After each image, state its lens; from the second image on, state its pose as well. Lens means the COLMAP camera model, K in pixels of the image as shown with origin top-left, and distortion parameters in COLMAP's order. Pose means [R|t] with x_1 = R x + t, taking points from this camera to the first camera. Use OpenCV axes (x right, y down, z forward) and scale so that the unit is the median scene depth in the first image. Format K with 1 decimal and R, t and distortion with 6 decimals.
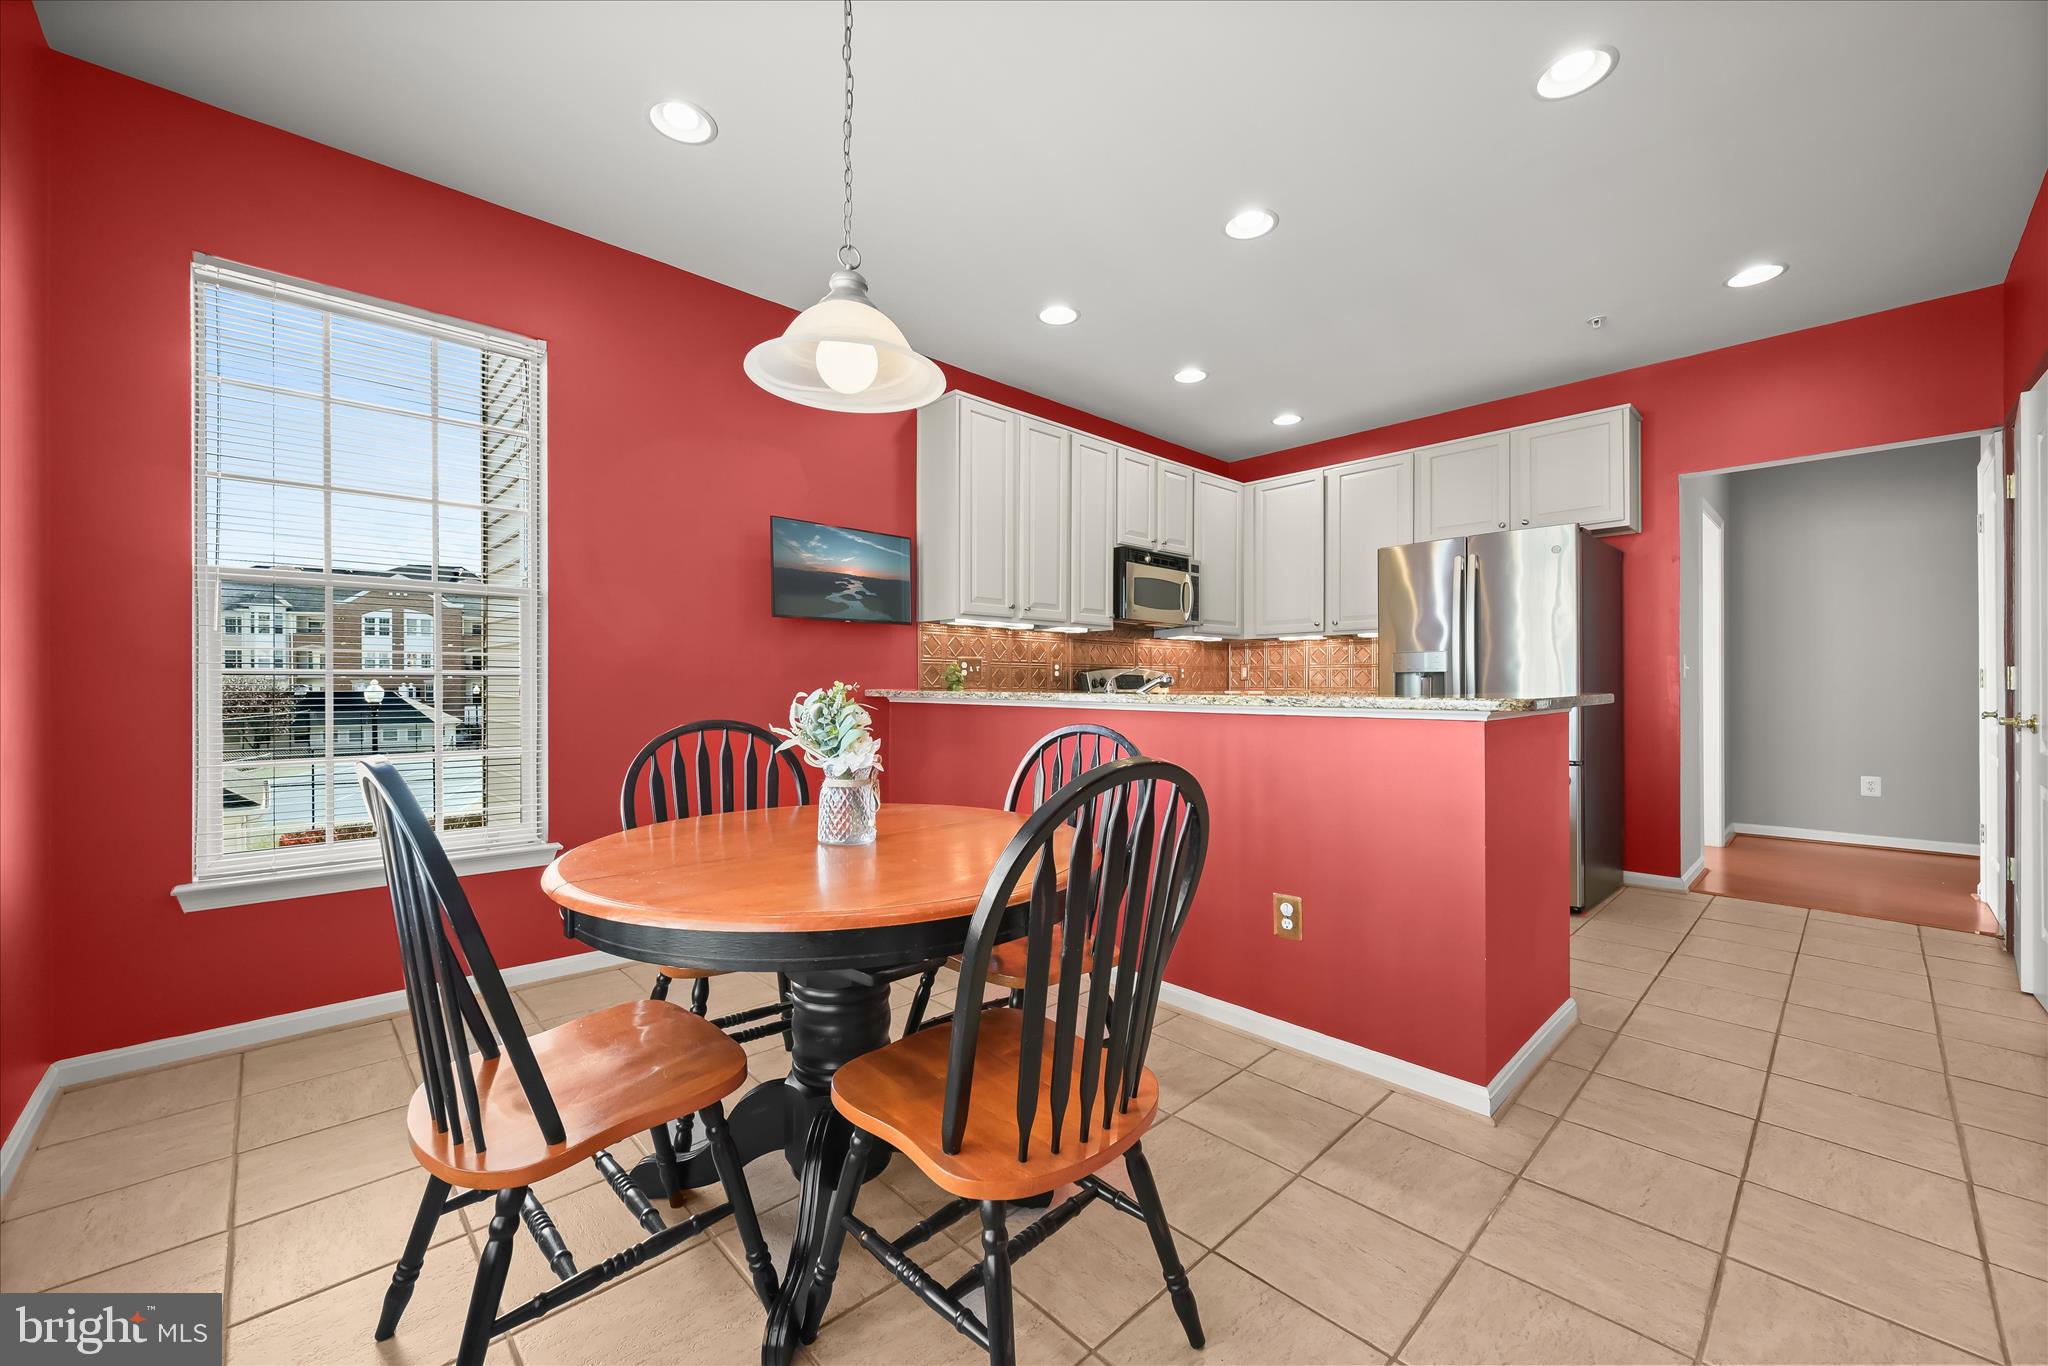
lens RADIAL K [[799.3, 0, 1017.0], [0, 799.3, 683.5], [0, 0, 1]] dist [-0.006519, 0.001052]
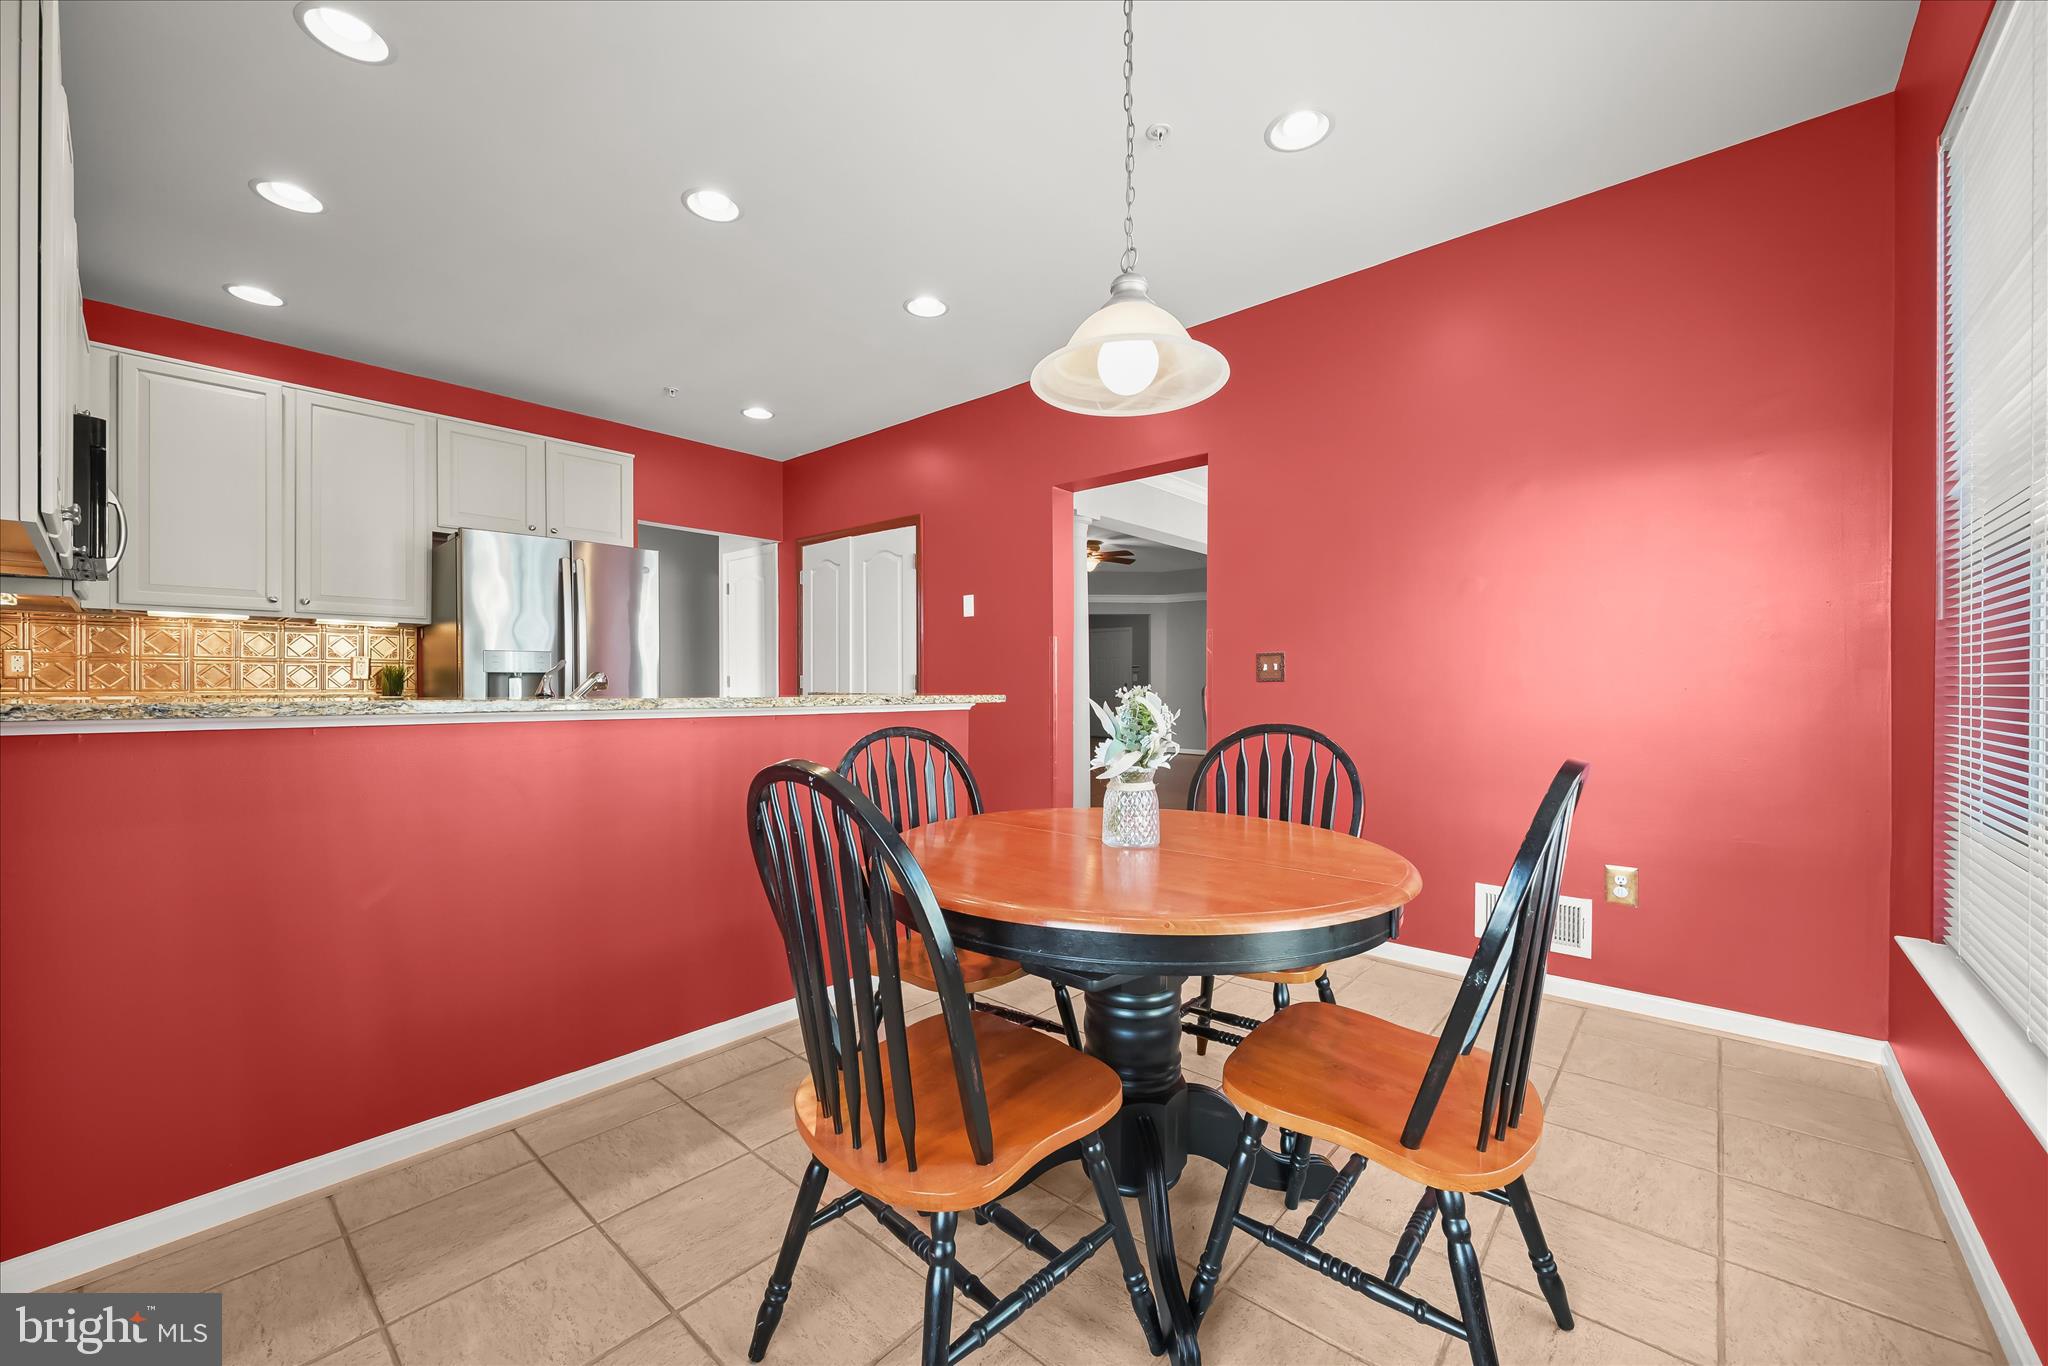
lens RADIAL K [[799.3, 0, 1034.7], [0, 799.3, 686.1], [0, 0, 1]] dist [-0.006519, 0.001052]
pose [[-0.099417, 0.000304, 0.995046, -0.451425], [0.000130, 1.000000, -0.000292, 0.002040], [-0.995046, 0.000100, -0.099417, 0.457244]]
